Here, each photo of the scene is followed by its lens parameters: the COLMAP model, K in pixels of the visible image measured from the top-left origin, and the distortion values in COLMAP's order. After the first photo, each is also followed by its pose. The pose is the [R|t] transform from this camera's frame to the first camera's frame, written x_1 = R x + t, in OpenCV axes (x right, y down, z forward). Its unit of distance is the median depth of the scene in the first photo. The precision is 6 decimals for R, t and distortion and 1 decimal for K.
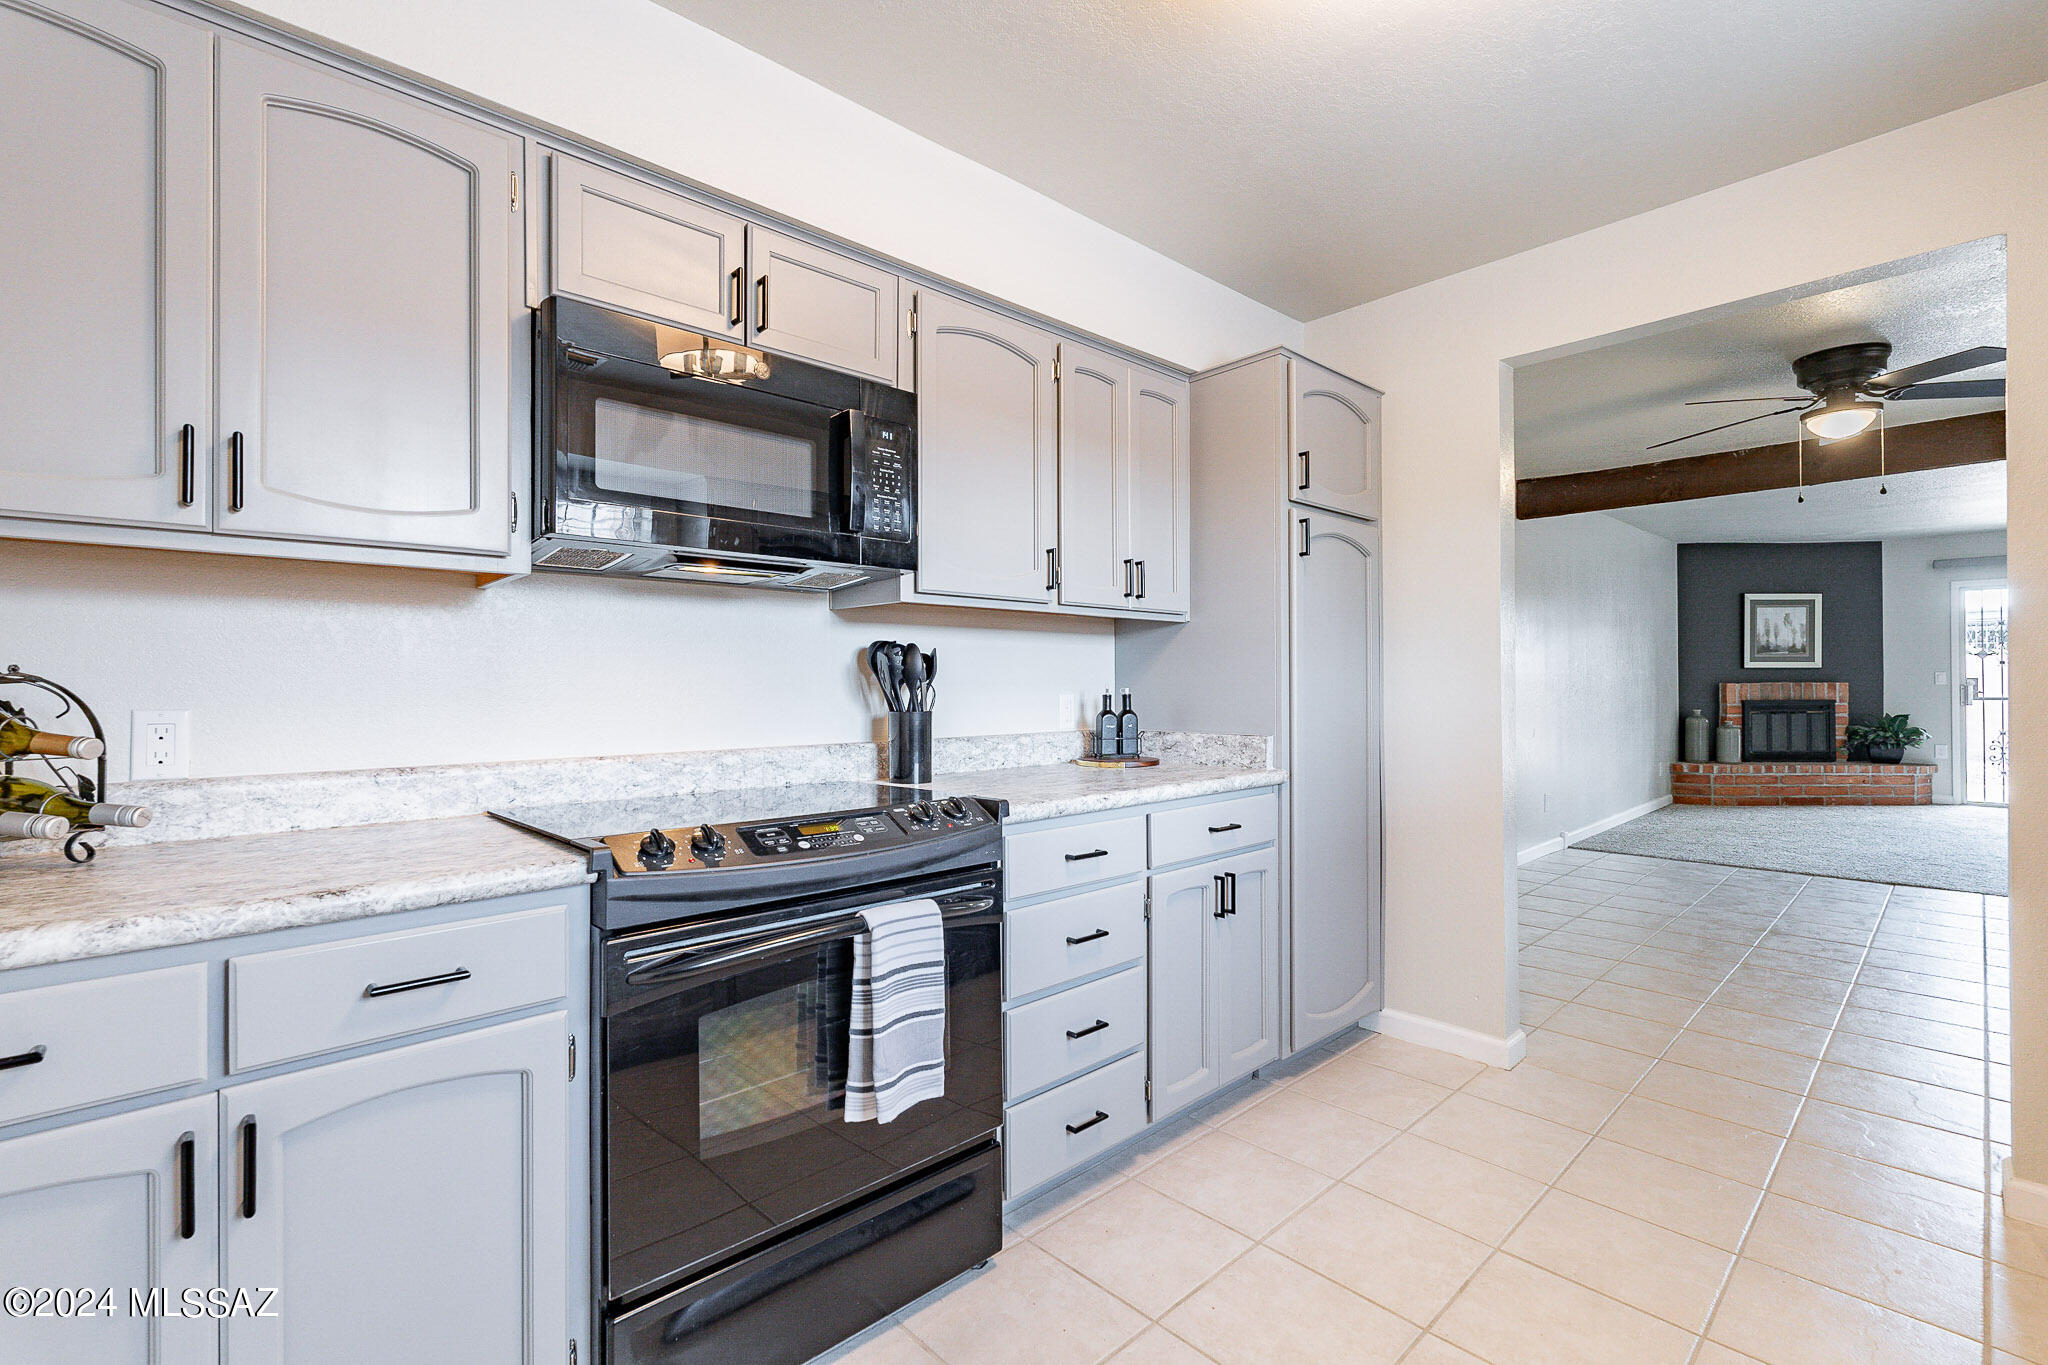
lens RADIAL K [[909.4, 0, 993.8], [0, 909.4, 681.8], [0, 0, 1]] dist [-0.002923, 0.000526]
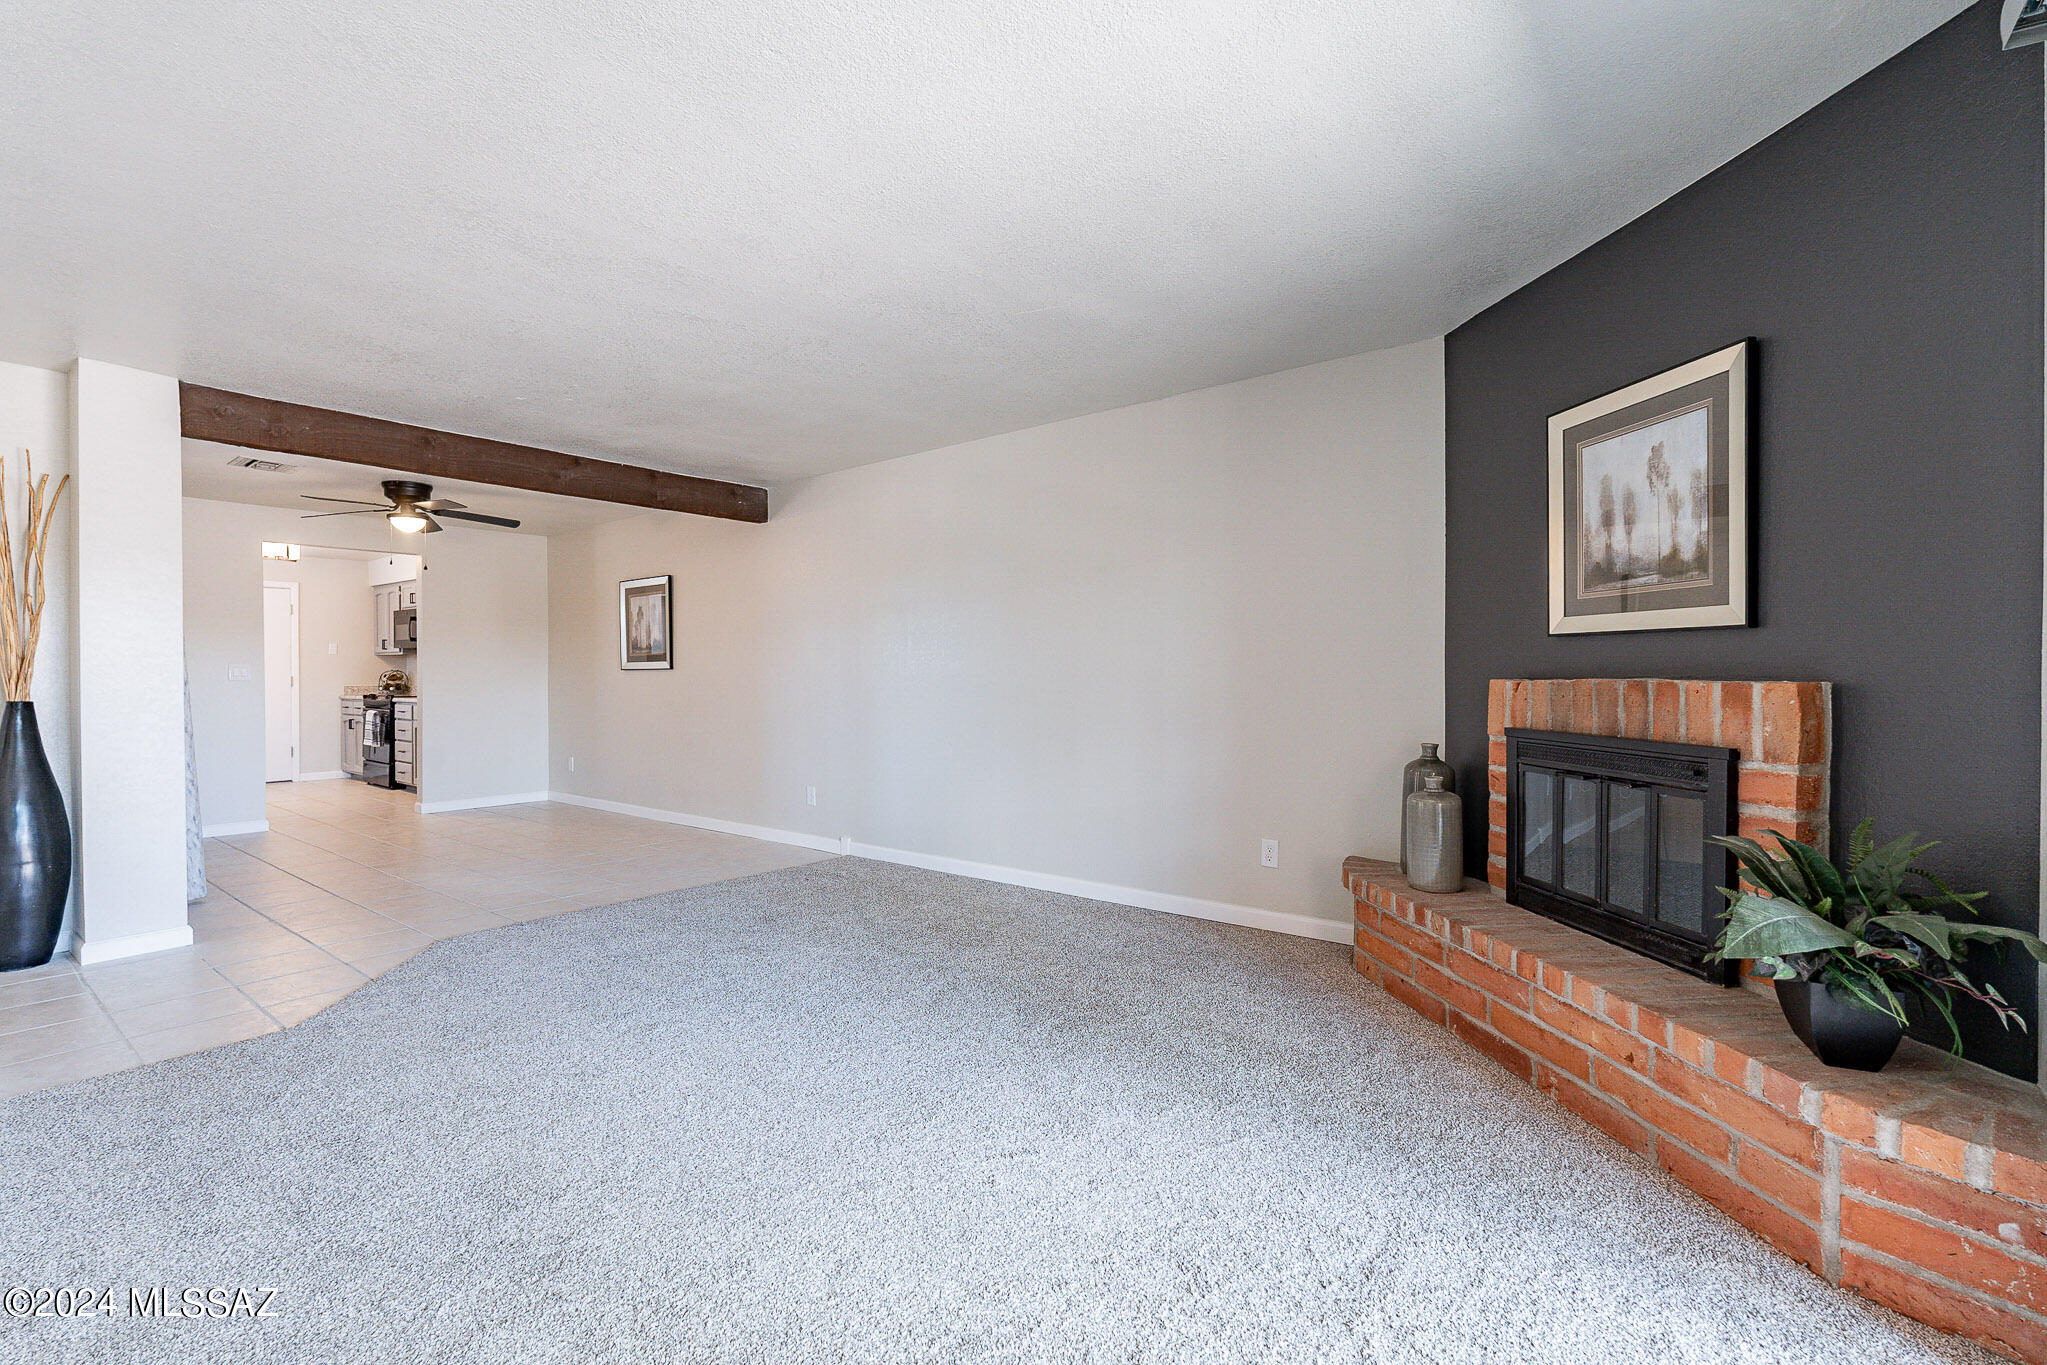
lens RADIAL K [[908.9, 0, 1014.3], [0, 908.9, 681.1], [0, 0, 1]] dist [-0.002923, 0.000526]
pose [[0.161133, 0.016445, -0.986796, 1.154950], [0.002756, 0.999850, 0.017112, -0.004471], [0.986929, -0.005477, 0.161064, 0.760607]]
